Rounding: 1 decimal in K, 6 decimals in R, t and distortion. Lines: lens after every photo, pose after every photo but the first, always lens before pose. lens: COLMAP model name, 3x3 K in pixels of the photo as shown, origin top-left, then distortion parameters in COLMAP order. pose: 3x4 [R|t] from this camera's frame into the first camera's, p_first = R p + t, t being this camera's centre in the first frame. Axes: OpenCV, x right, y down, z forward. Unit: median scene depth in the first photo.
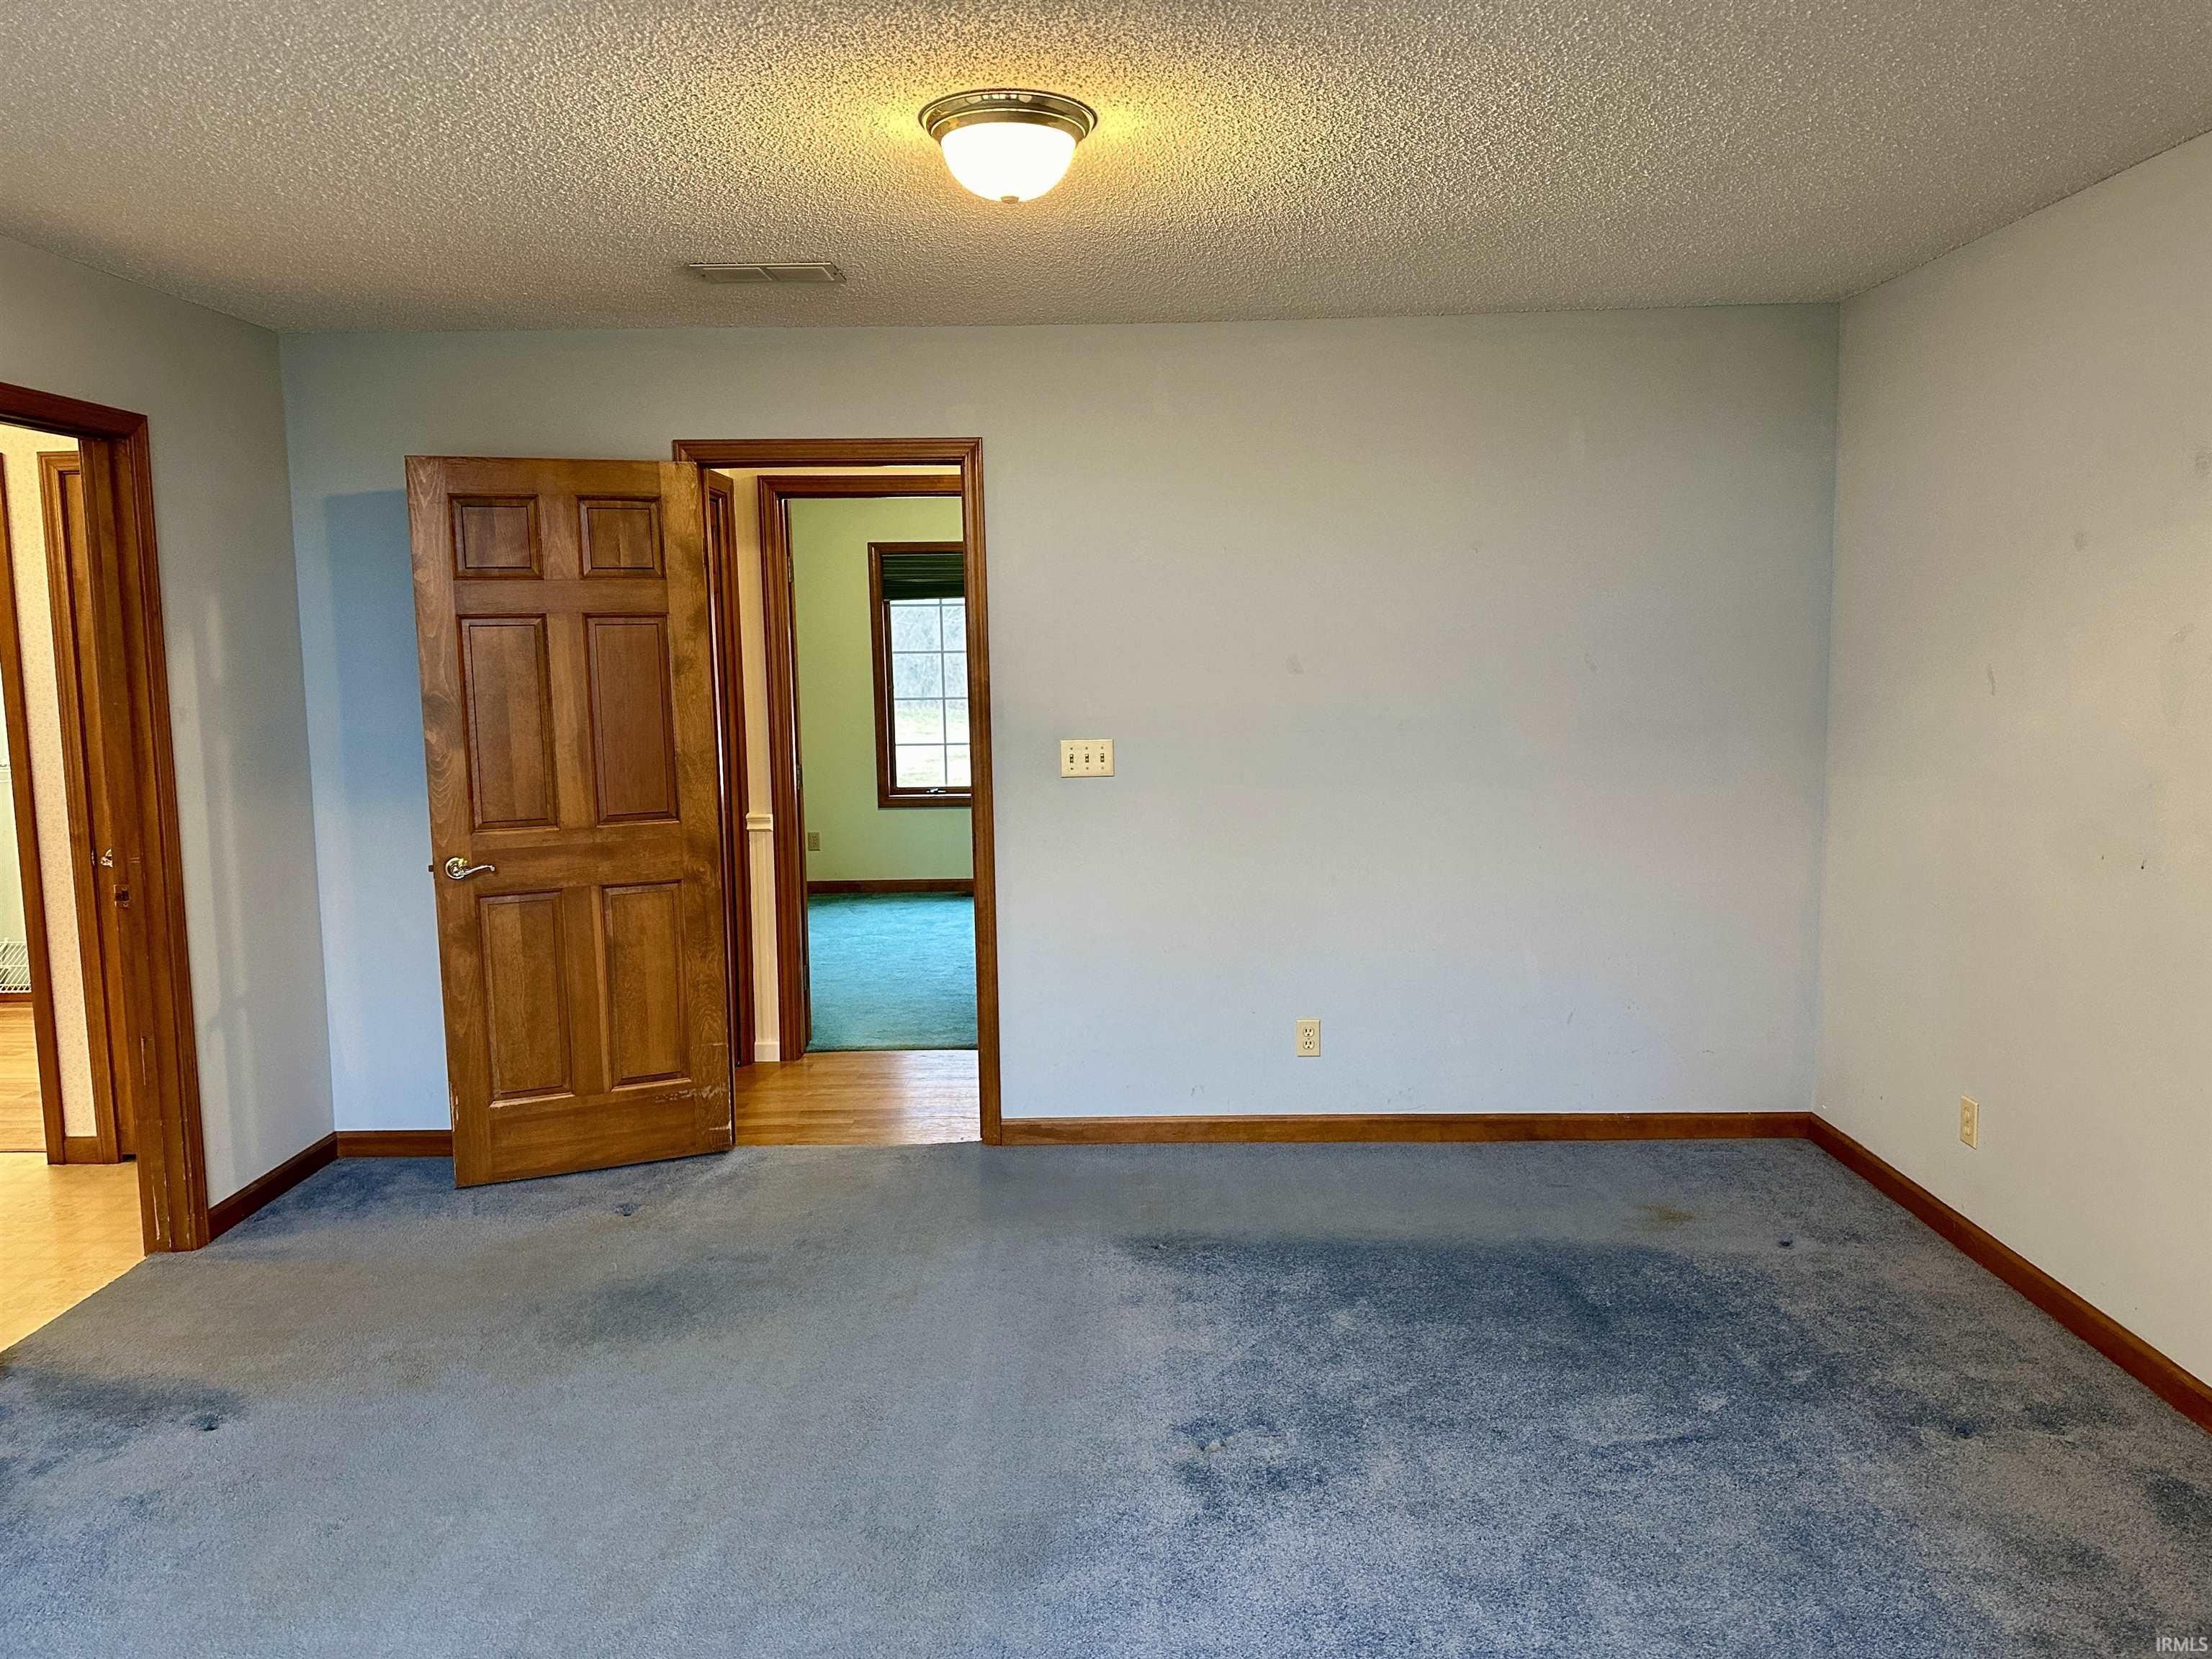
lens RADIAL K [[1549.1, 0, 1110.1], [0, 1549.1, 809.2], [0, 0, 1]] dist [0.032693, -0.038704]
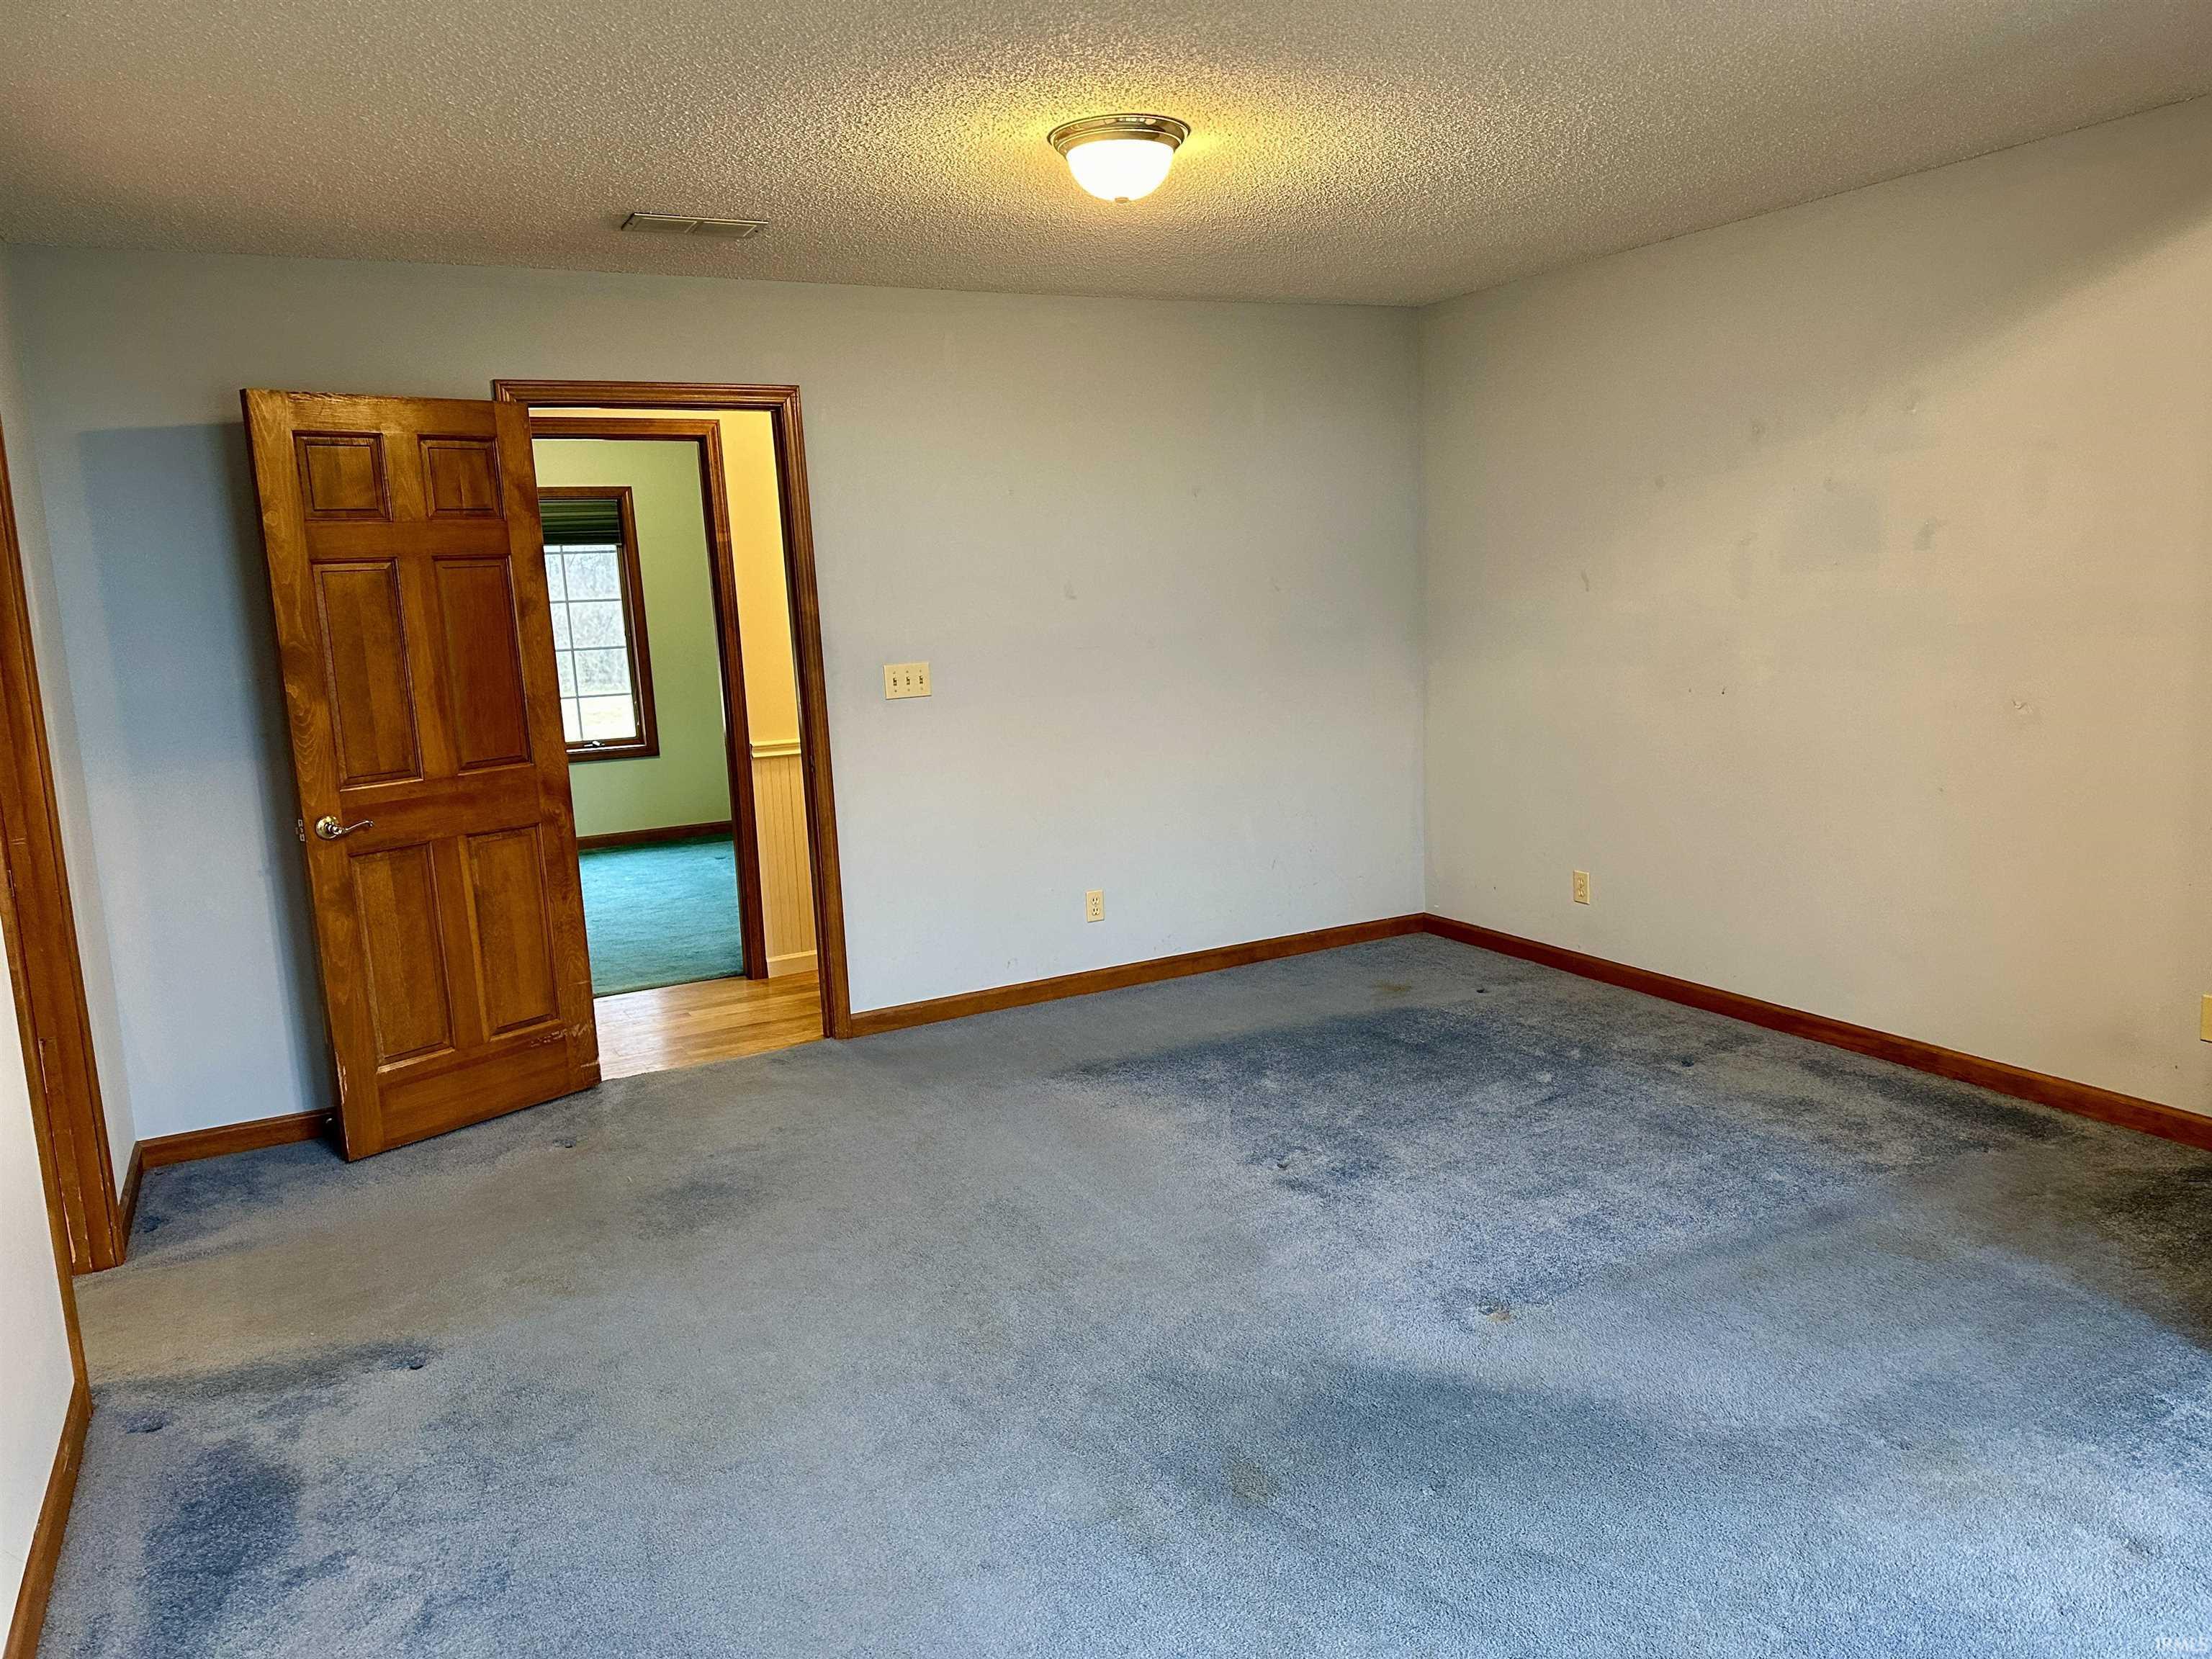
lens RADIAL K [[1528.7, 0, 1114.0], [0, 1528.7, 818.3], [0, 0, 1]] dist [0.125417, -0.180379]
pose [[0.881802, -0.097583, 0.461415, -0.430105], [0.082305, 0.995187, 0.053177, 0.020891], [-0.464383, -0.008915, 0.885589, -0.064147]]
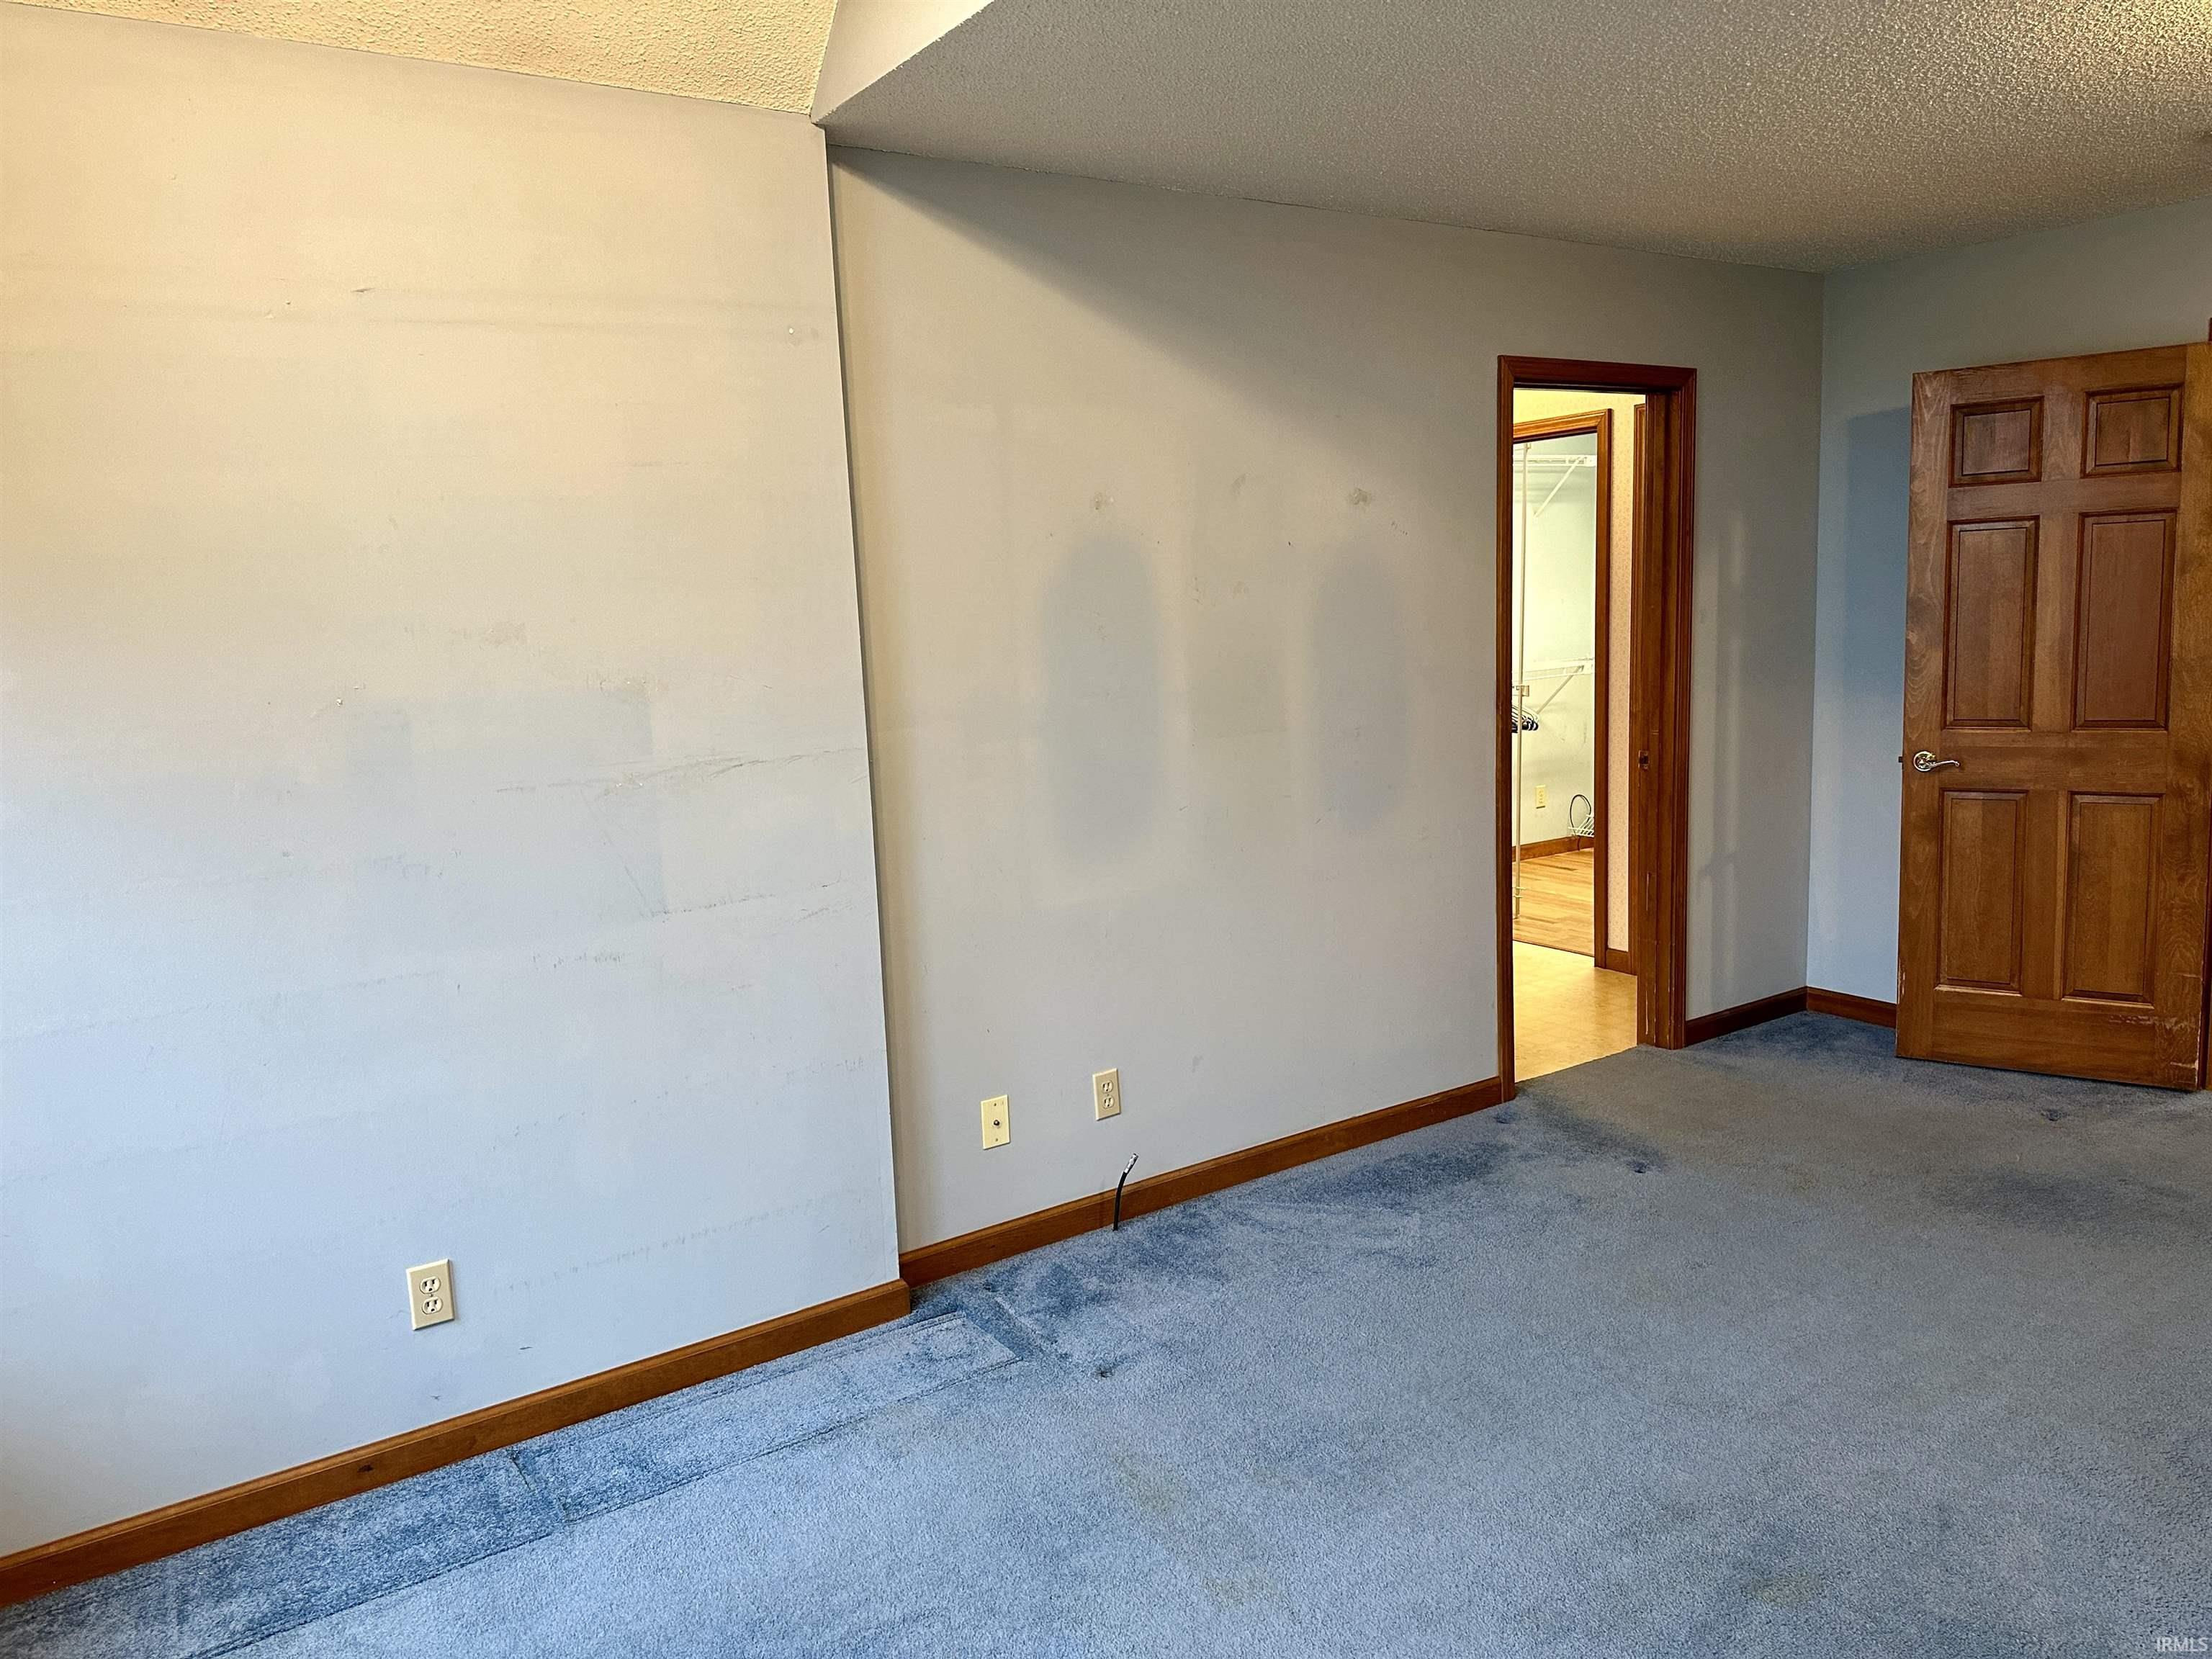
lens RADIAL K [[1541.9, 0, 1102.7], [0, 1541.9, 815.8], [0, 0, 1]] dist [-0.006871, -0.006049]
pose [[0.560134, 0.109309, -0.821159, 0.132703], [-0.055169, 0.993978, 0.094681, 0.006258], [0.826563, -0.007732, 0.562791, -0.057459]]
